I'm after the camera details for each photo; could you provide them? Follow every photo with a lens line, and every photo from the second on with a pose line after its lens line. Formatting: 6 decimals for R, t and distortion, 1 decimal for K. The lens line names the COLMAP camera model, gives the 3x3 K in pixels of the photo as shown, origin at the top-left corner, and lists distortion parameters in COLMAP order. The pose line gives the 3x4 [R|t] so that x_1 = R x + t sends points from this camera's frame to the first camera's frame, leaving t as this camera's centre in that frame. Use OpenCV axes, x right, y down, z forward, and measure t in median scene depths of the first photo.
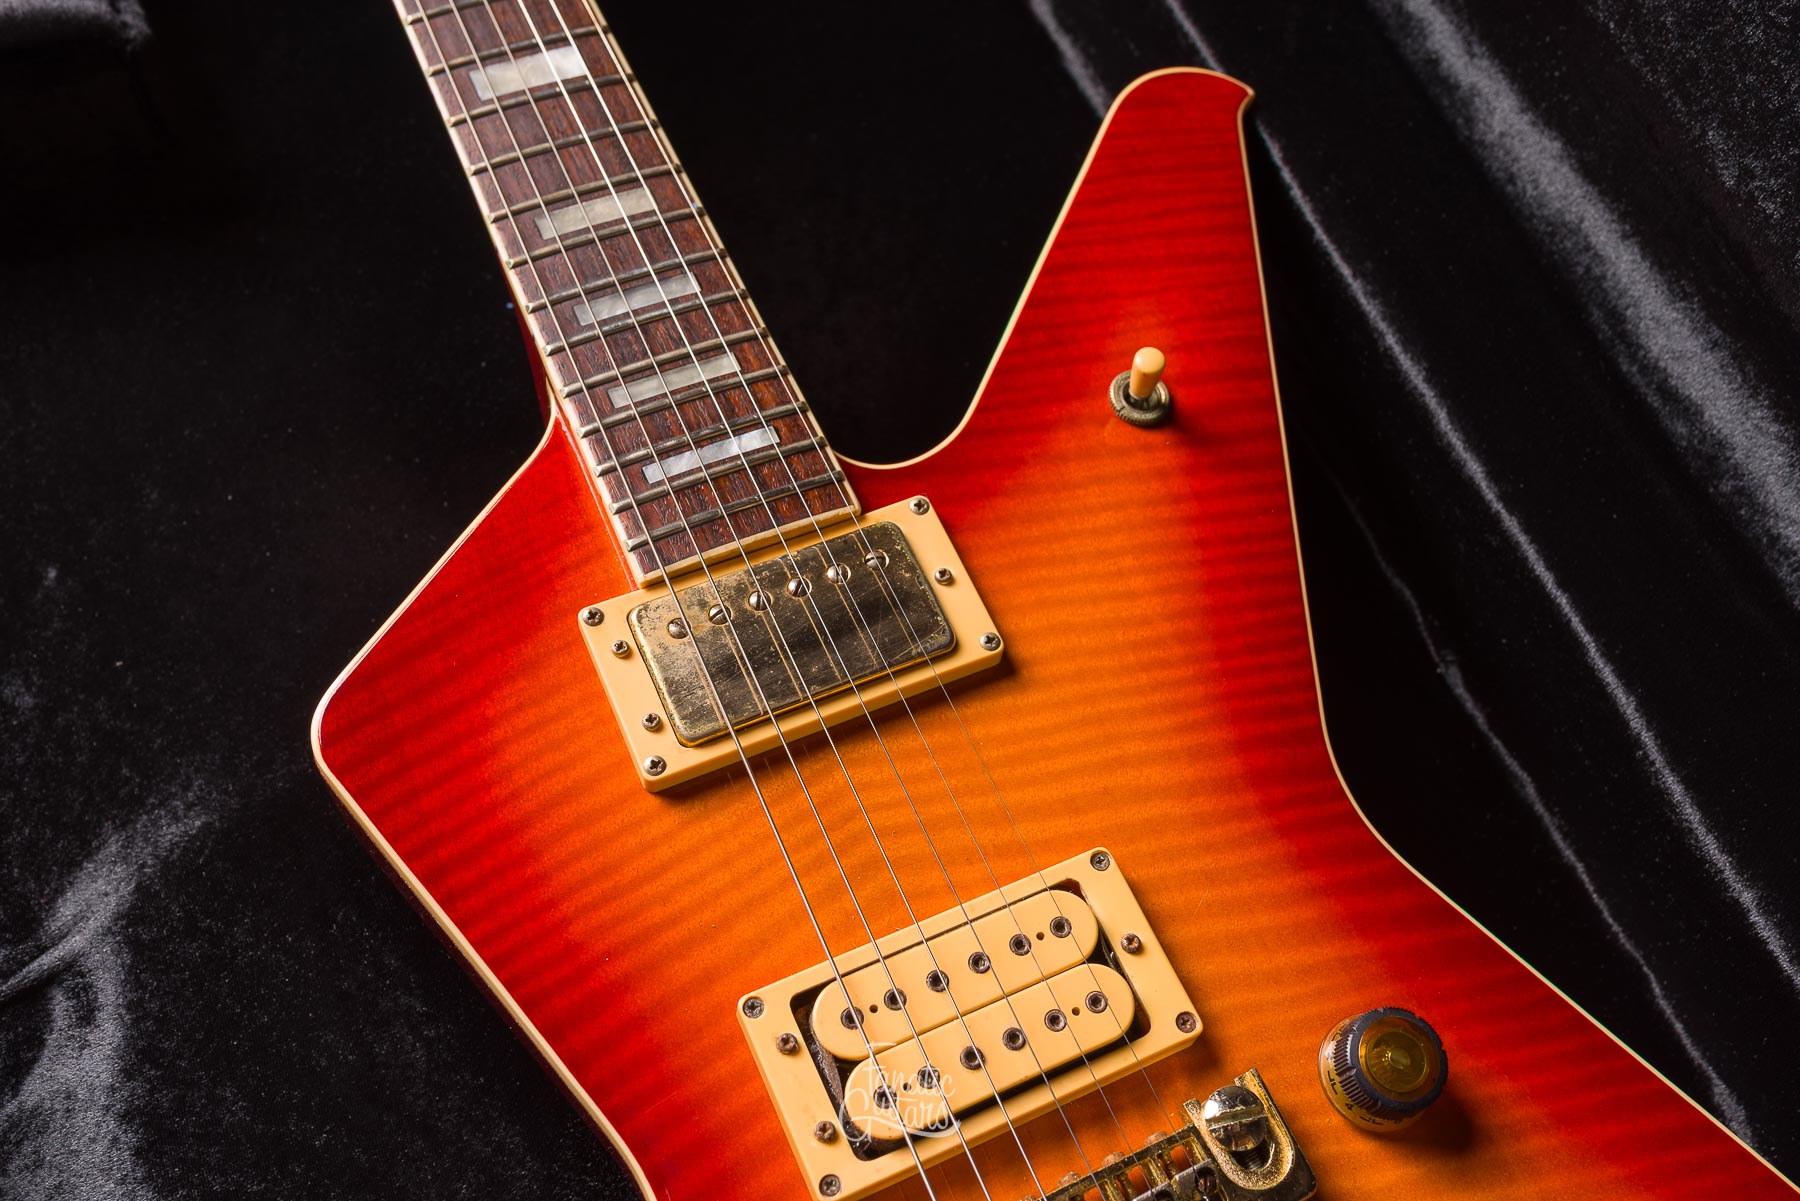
lens RADIAL K [[1789.4, 0, 901.2], [0, 1789.4, 601.9], [0, 0, 1]] dist [-0.000564, 0.000973]
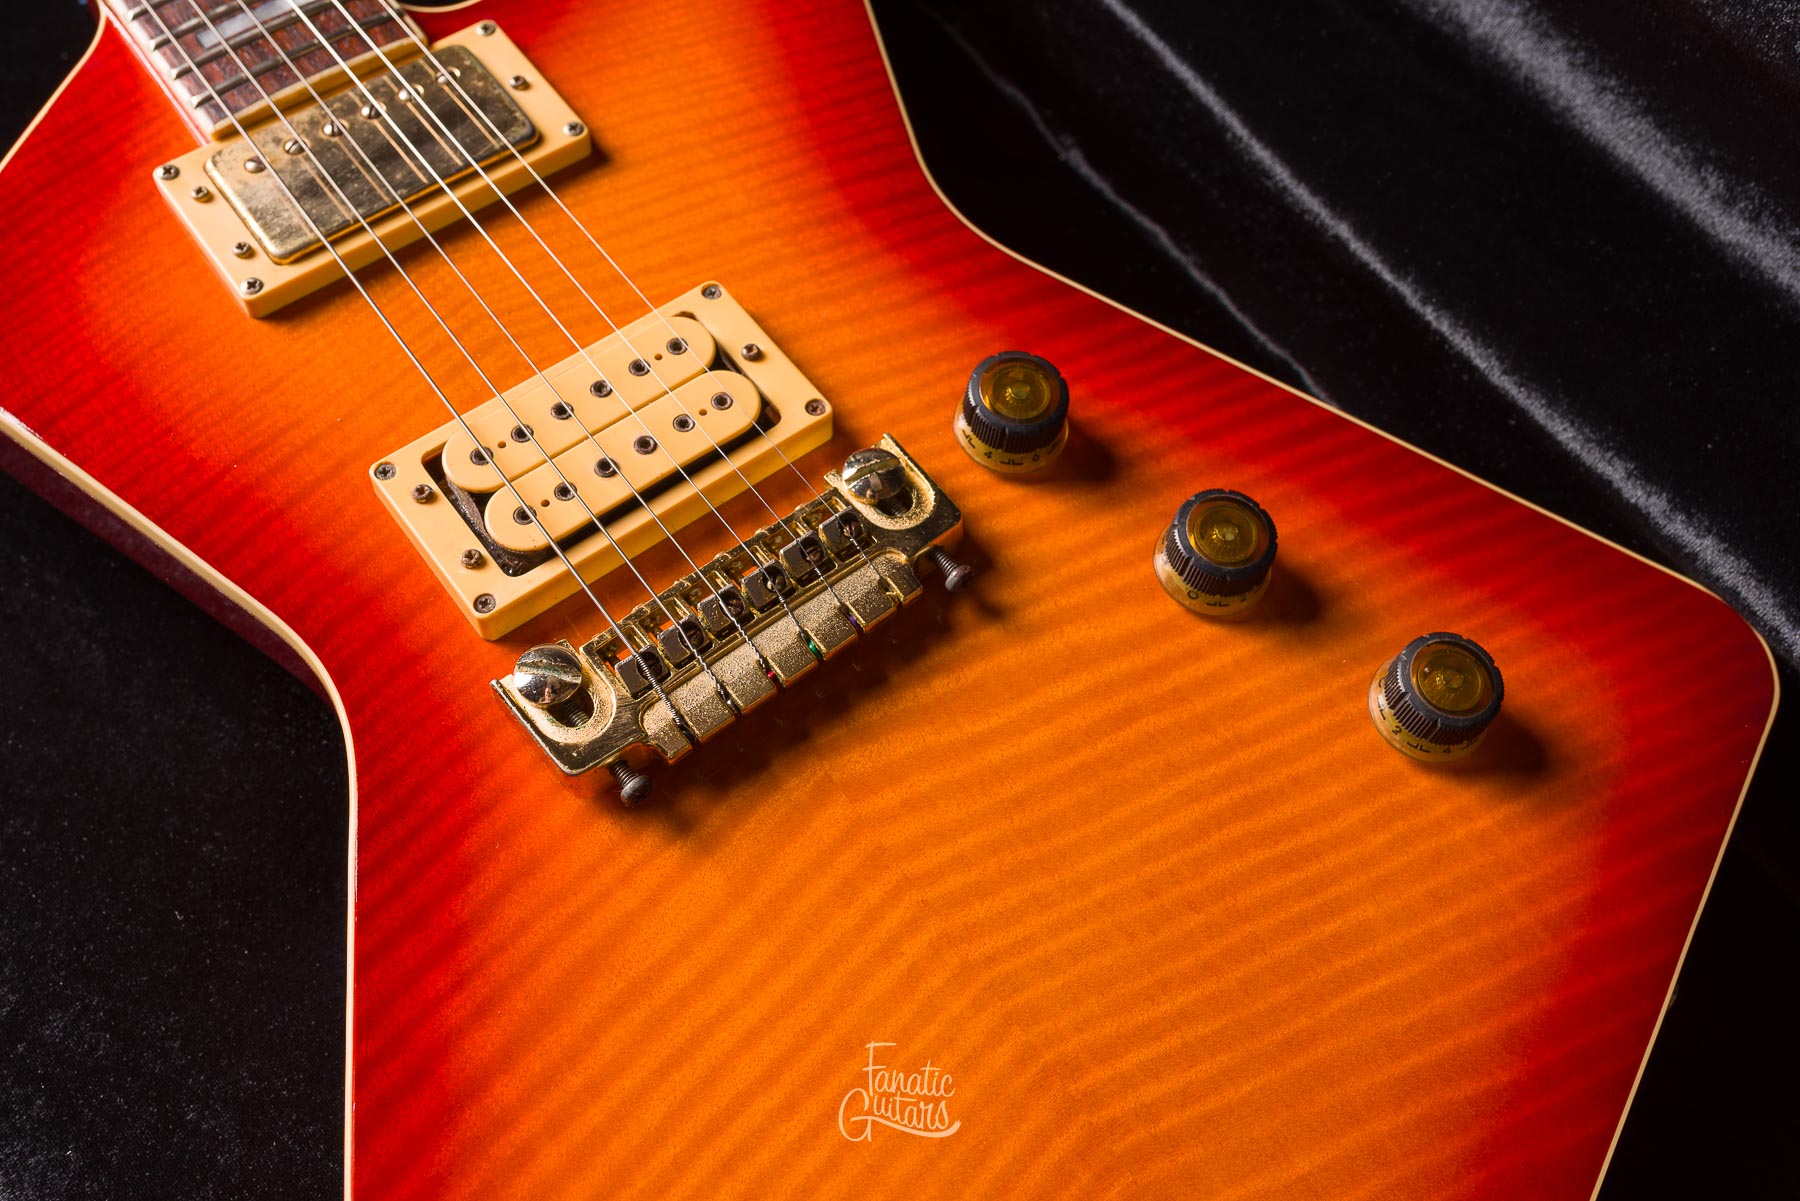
lens RADIAL K [[1789.4, 0, 901.2], [0, 1789.4, 601.9], [0, 0, 1]] dist [-0.000564, 0.000973]
pose [[0.974084, -0.214523, 0.071698, 0.100344], [0.214404, 0.976699, 0.009447, 0.313978], [-0.072054, 0.006171, 0.997382, -0.020428]]
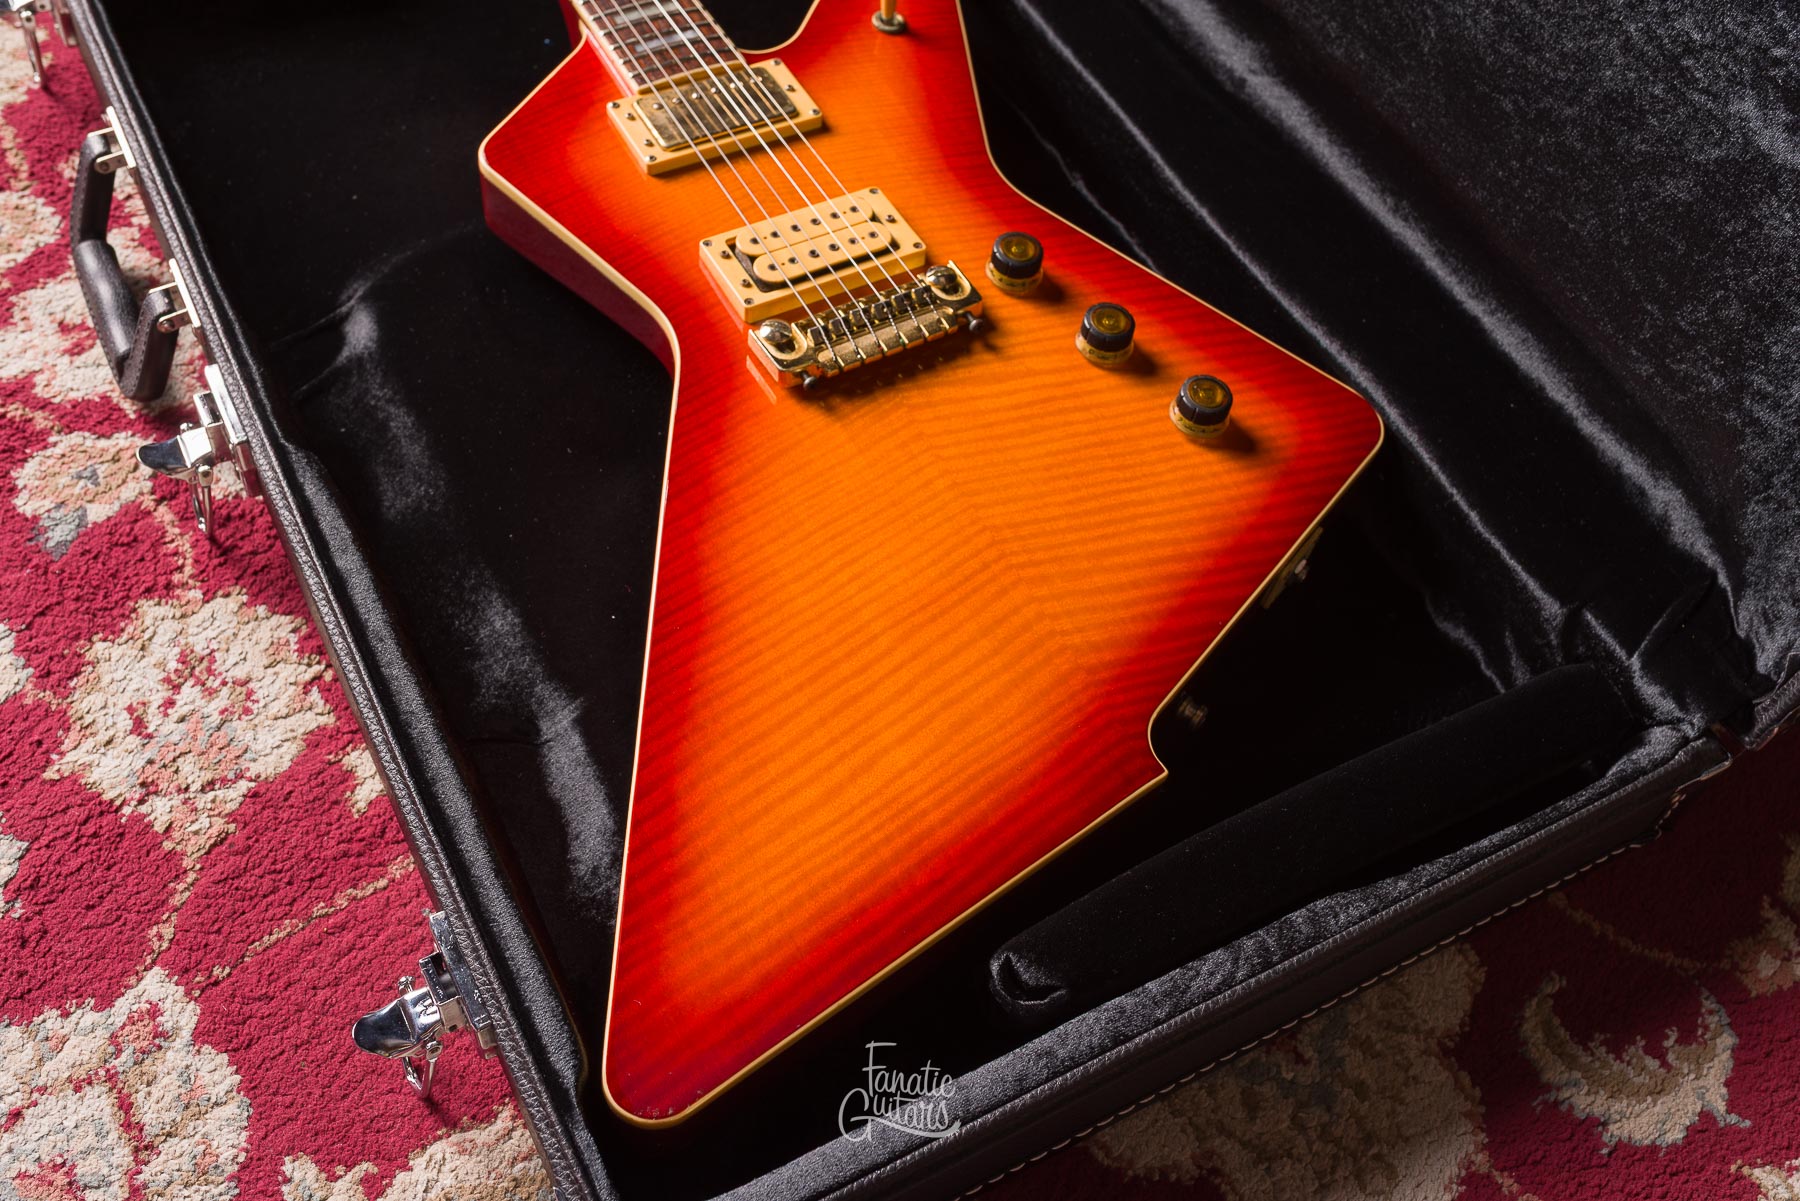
lens RADIAL K [[1745.2, 0, 903.6], [0, 1745.2, 603.8], [0, 0, 1]] dist [-0.001250, 0.000504]
pose [[0.996033, -0.076273, 0.045831, 0.017401], [0.081446, 0.988898, -0.124289, 0.813843], [-0.035842, 0.127529, 0.991187, -0.859036]]
